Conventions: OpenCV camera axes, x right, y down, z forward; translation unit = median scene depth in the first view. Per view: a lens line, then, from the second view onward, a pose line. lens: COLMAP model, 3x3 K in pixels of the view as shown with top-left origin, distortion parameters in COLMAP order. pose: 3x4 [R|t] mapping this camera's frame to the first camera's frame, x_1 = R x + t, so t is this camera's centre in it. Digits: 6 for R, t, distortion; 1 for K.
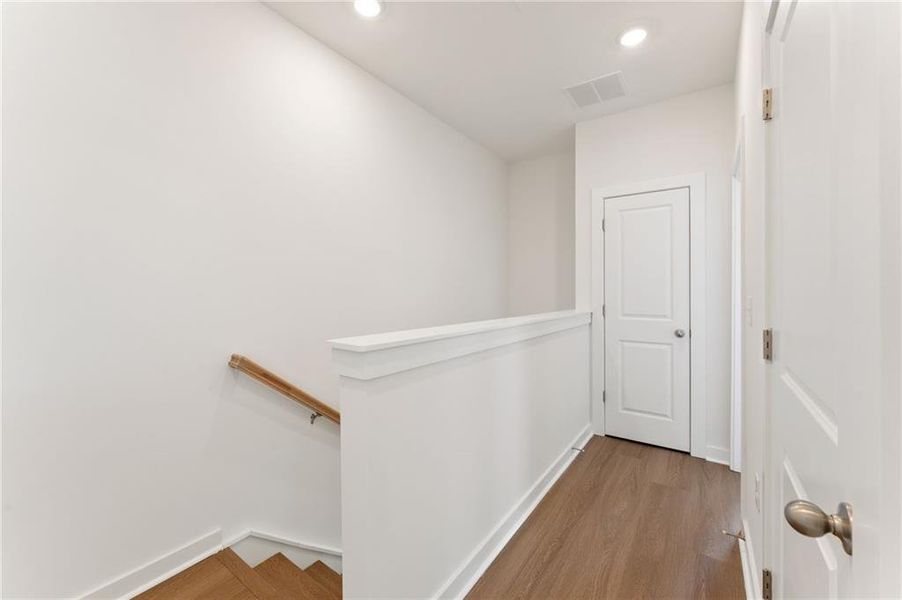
lens RADIAL K [[365.1, 0, 445.6], [0, 365.1, 301.0], [0, 0, 1]] dist [-0.000777, -0.000103]
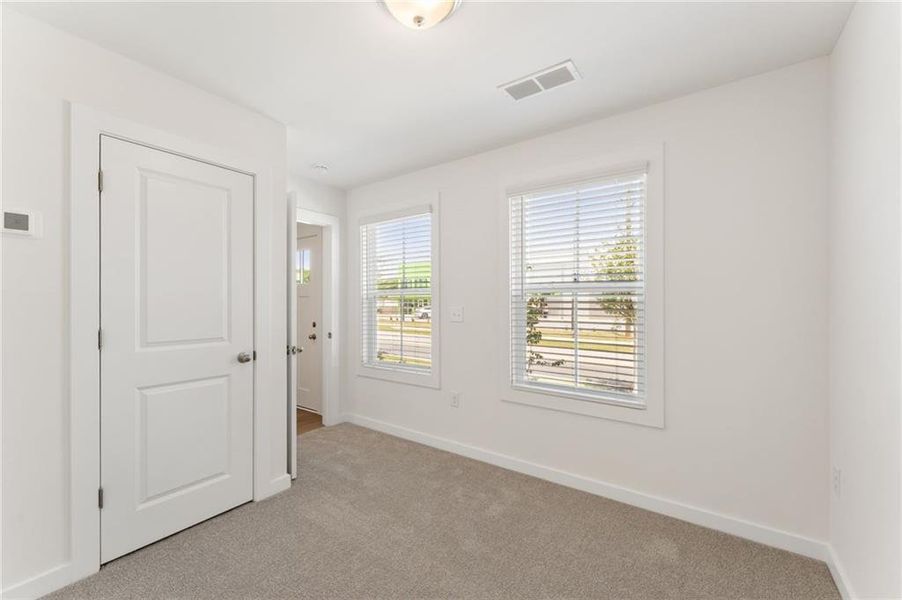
lens RADIAL K [[365.1, 0, 445.6], [0, 365.1, 301.0], [0, 0, 1]] dist [-0.000777, -0.000103]
pose [[-0.013685, -0.002105, 0.999904, -0.136646], [0.015861, 0.999872, 0.002322, -0.028980], [-0.999781, 0.015891, -0.013650, 0.555873]]
